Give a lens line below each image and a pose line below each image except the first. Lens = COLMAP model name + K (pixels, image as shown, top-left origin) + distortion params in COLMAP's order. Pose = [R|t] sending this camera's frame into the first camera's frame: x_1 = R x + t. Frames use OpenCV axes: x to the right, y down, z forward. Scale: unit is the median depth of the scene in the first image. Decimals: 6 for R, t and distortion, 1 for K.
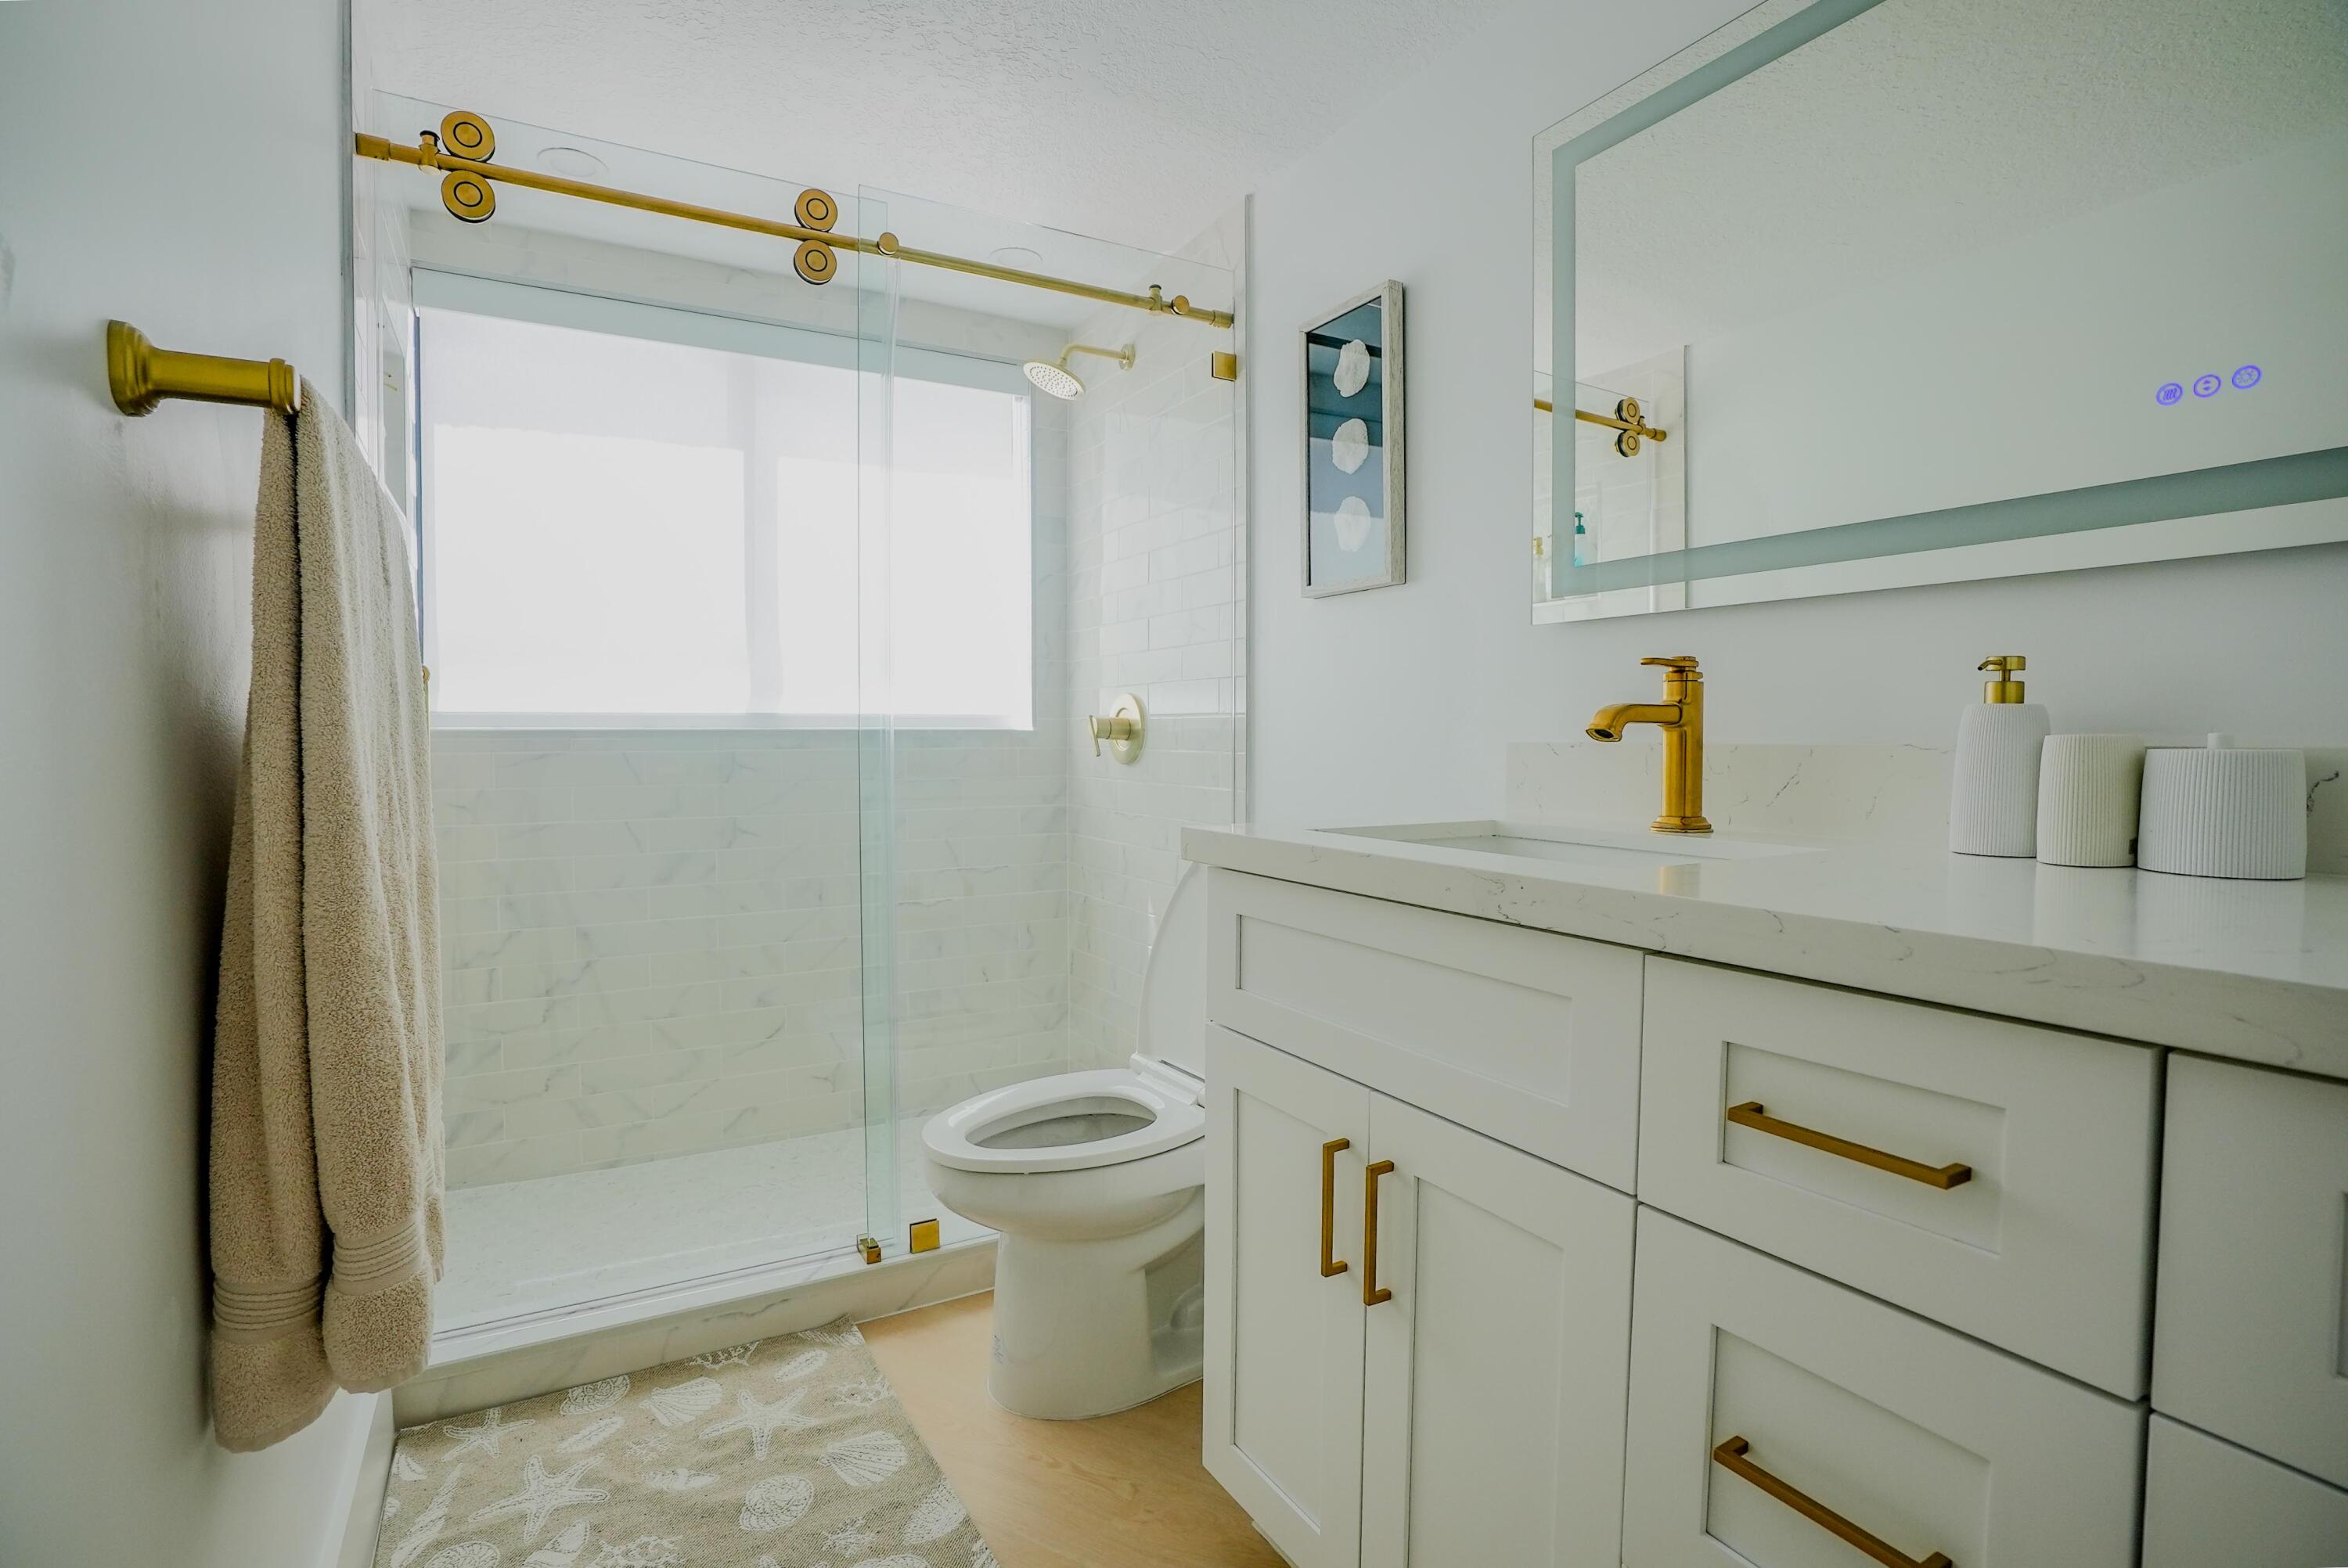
lens RADIAL K [[1090.6, 0, 1174.0], [0, 1090.6, 784.0], [0, 0, 1]] dist [-0.066418, 0.024848]
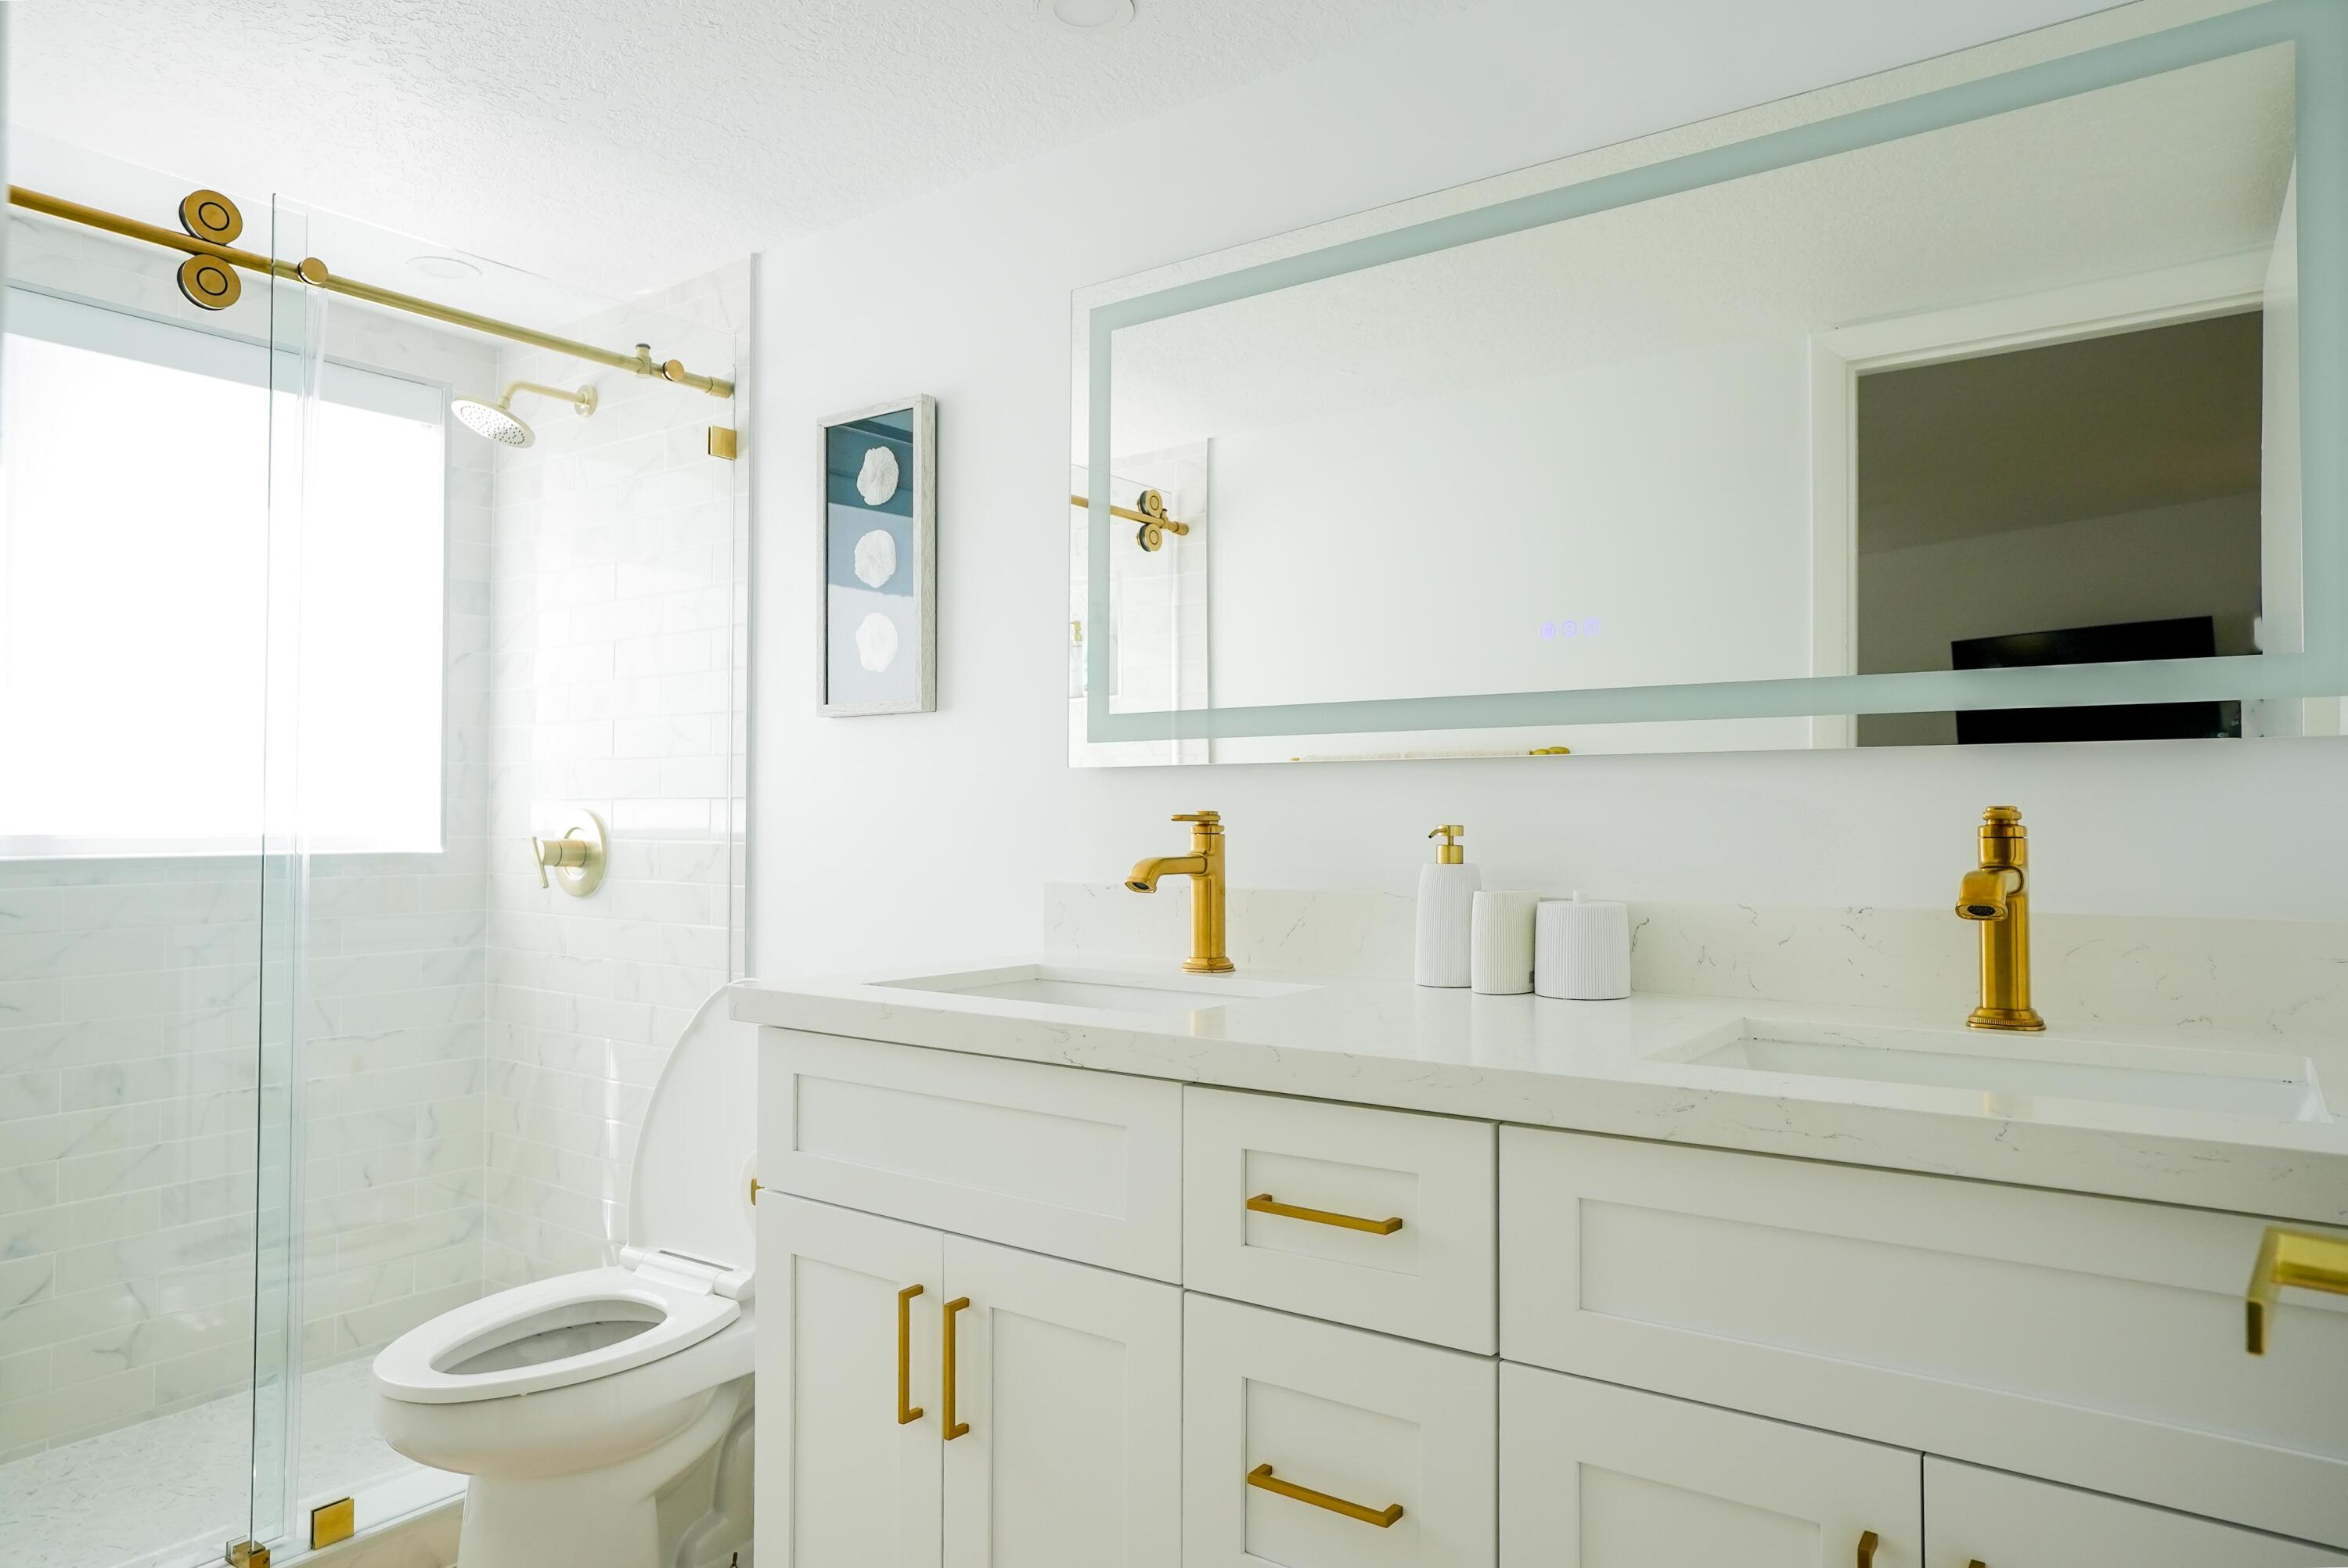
lens RADIAL K [[1614.5, 0, 1174.0], [0, 1614.5, 784.0], [0, 0, 1]] dist [-0.011384, 0.003925]
pose [[0.912318, 0.004761, 0.409454, -0.186176], [0.014971, 0.998876, -0.044971, -0.058203], [-0.409208, 0.047158, 0.911222, -0.391793]]
